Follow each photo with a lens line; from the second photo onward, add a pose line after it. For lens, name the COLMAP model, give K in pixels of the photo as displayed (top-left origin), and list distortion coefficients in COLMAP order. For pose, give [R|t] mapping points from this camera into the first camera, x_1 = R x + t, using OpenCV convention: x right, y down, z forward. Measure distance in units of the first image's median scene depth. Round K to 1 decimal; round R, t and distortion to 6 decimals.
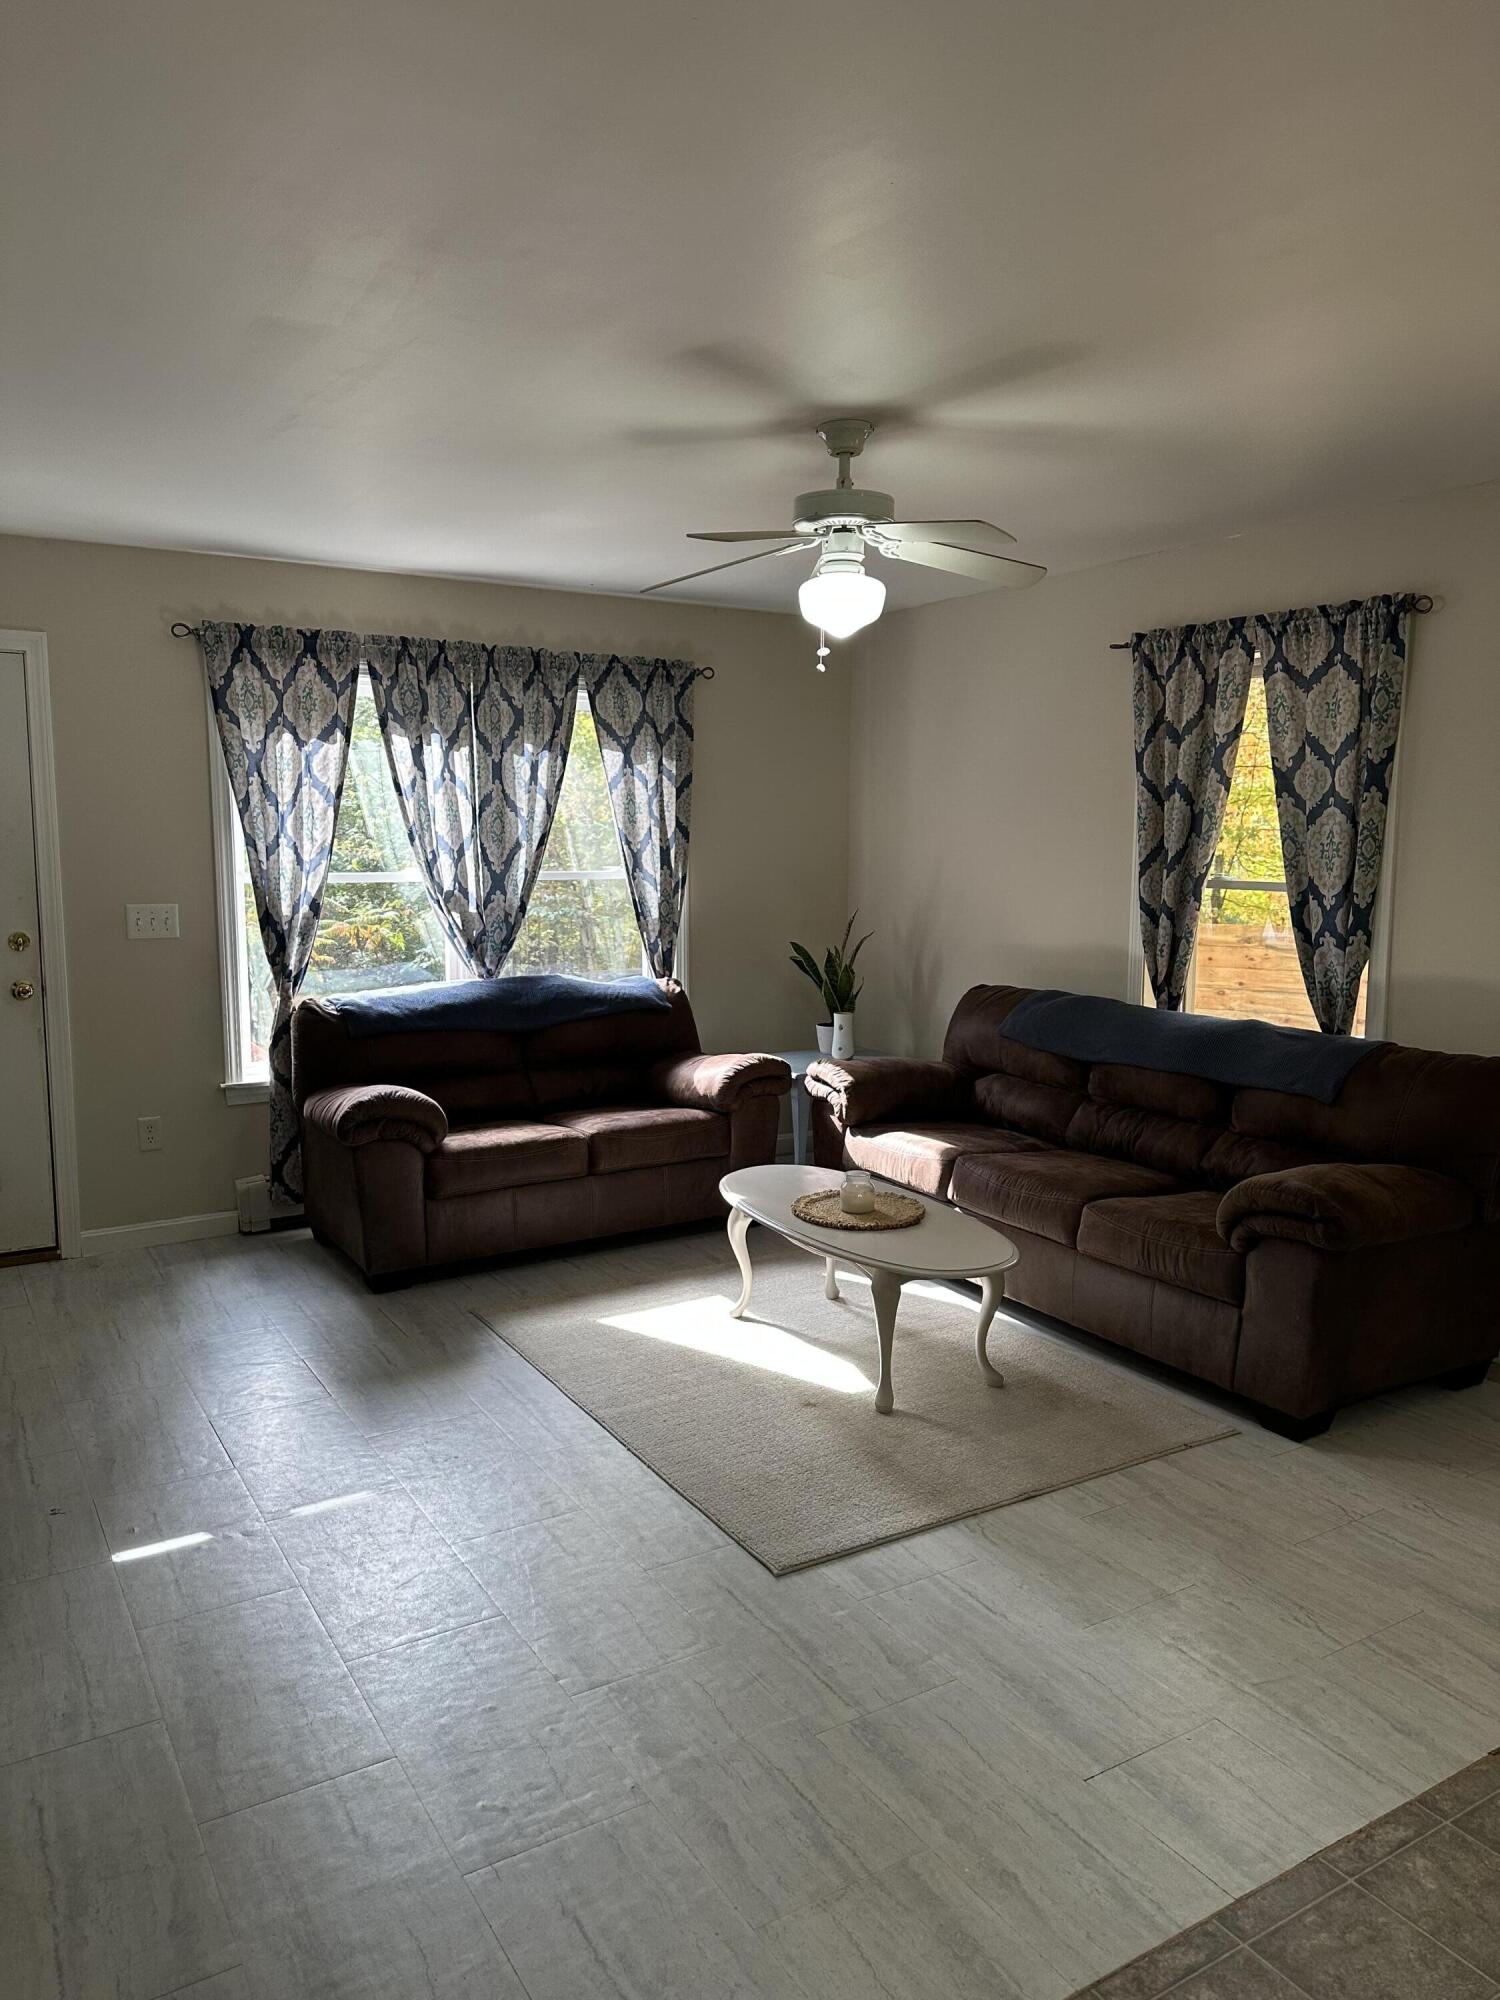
lens RADIAL K [[1418.0, 0, 746.2], [0, 1418.0, 1004.0], [0, 0, 1]] dist [0.013485, -0.027618]
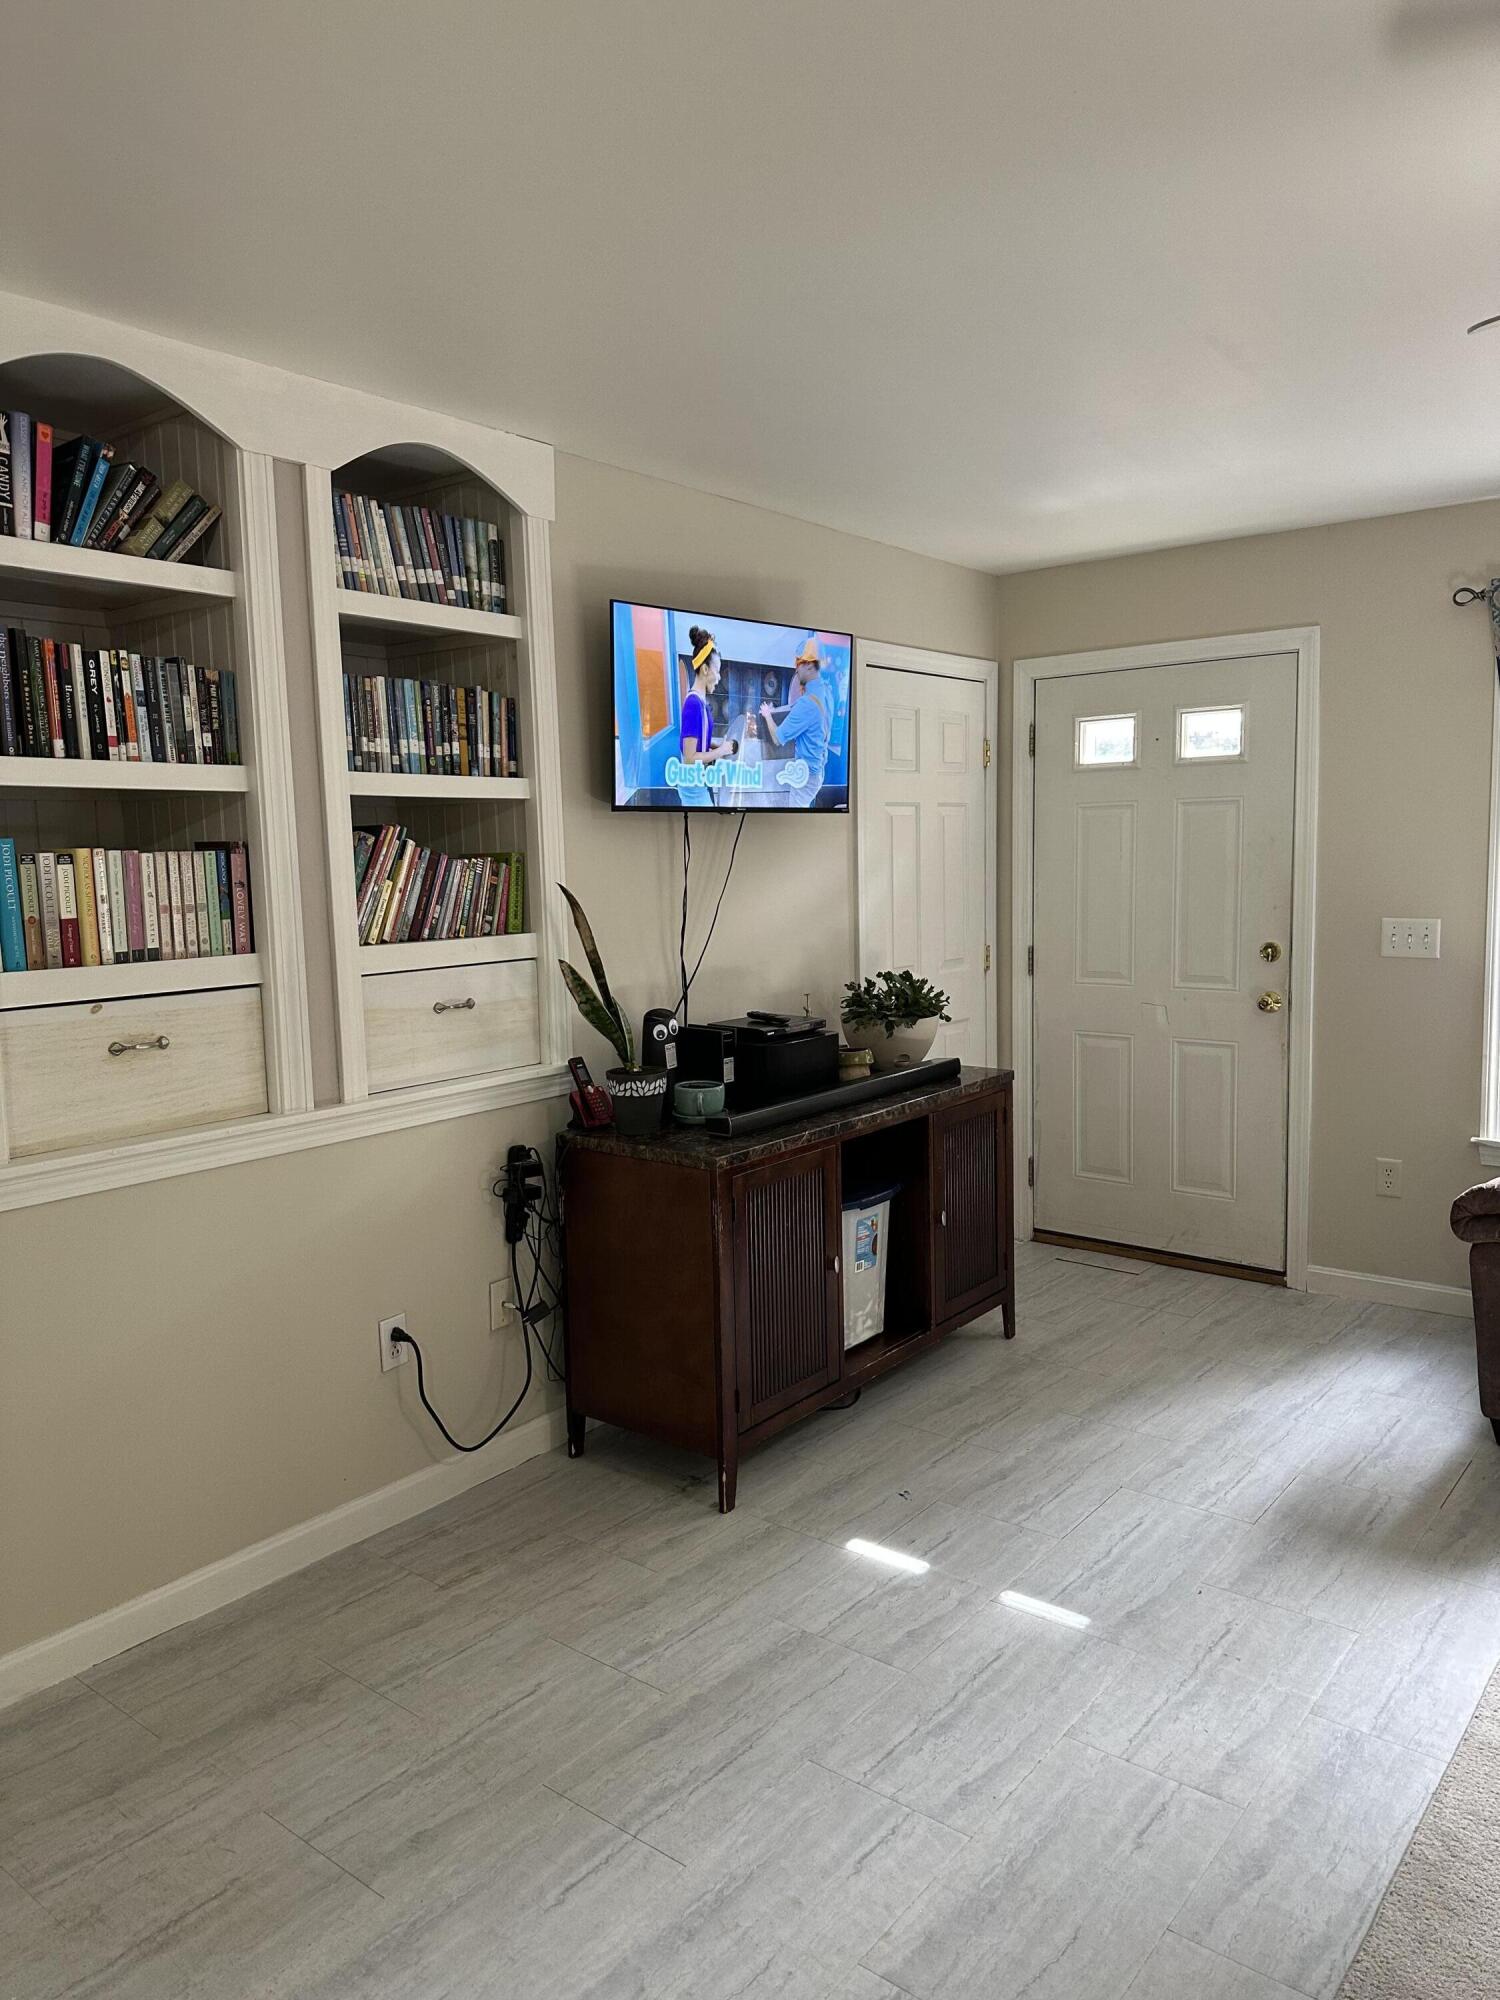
lens RADIAL K [[1418.0, 0, 746.2], [0, 1418.0, 1004.0], [0, 0, 1]] dist [0.013485, -0.027618]
pose [[0.319184, 0.096197, -0.942798, 0.283009], [-0.090009, 0.993415, 0.070889, -0.043844], [0.943409, 0.062234, 0.325741, 0.337204]]
